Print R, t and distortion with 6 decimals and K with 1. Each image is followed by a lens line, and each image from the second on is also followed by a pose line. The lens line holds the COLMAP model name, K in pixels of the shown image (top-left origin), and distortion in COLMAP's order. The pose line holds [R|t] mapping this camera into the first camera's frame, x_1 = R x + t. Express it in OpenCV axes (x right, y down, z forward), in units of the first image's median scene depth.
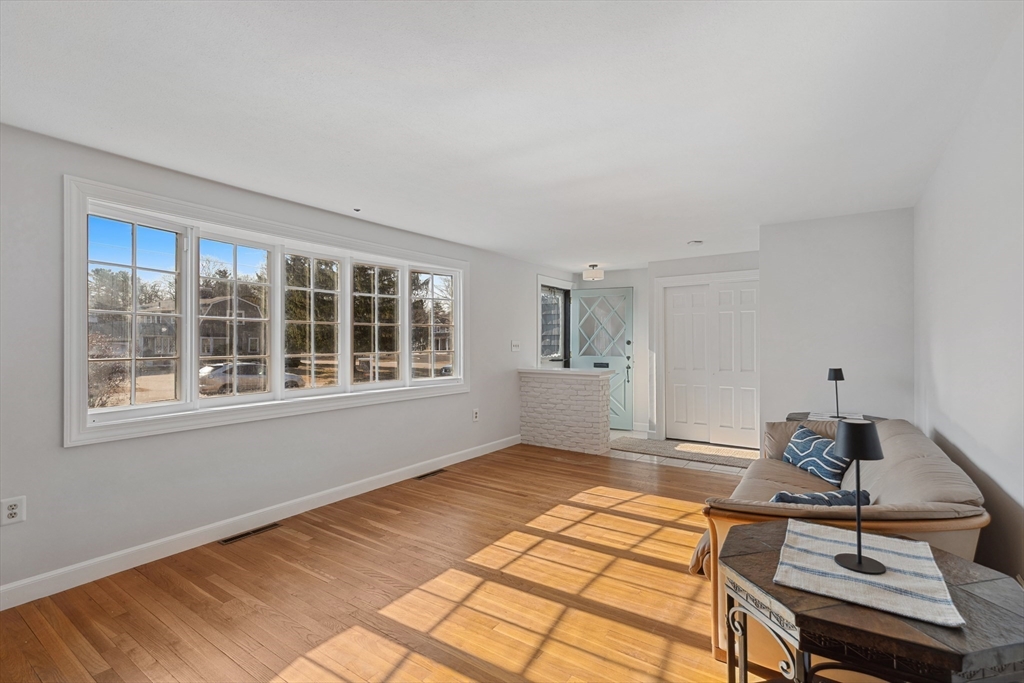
lens RADIAL K [[474.5, 0, 518.8], [0, 474.5, 339.9], [0, 0, 1]] dist [0.002928, 0.000205]
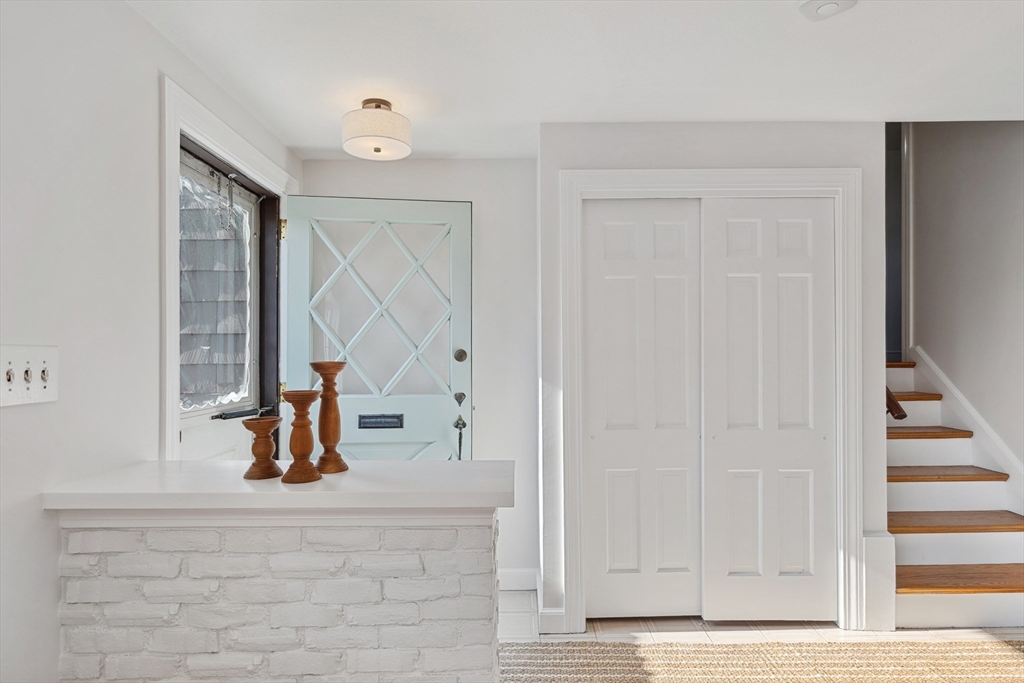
lens RADIAL K [[567.8, 0, 514.1], [0, 567.8, 353.9], [0, 0, 1]] dist [-0.002914, -0.000238]
pose [[0.830451, -0.002398, 0.557086, 0.025090], [0.002355, 0.999997, 0.000794, 0.004381], [-0.557087, 0.000653, 0.830454, 0.619042]]
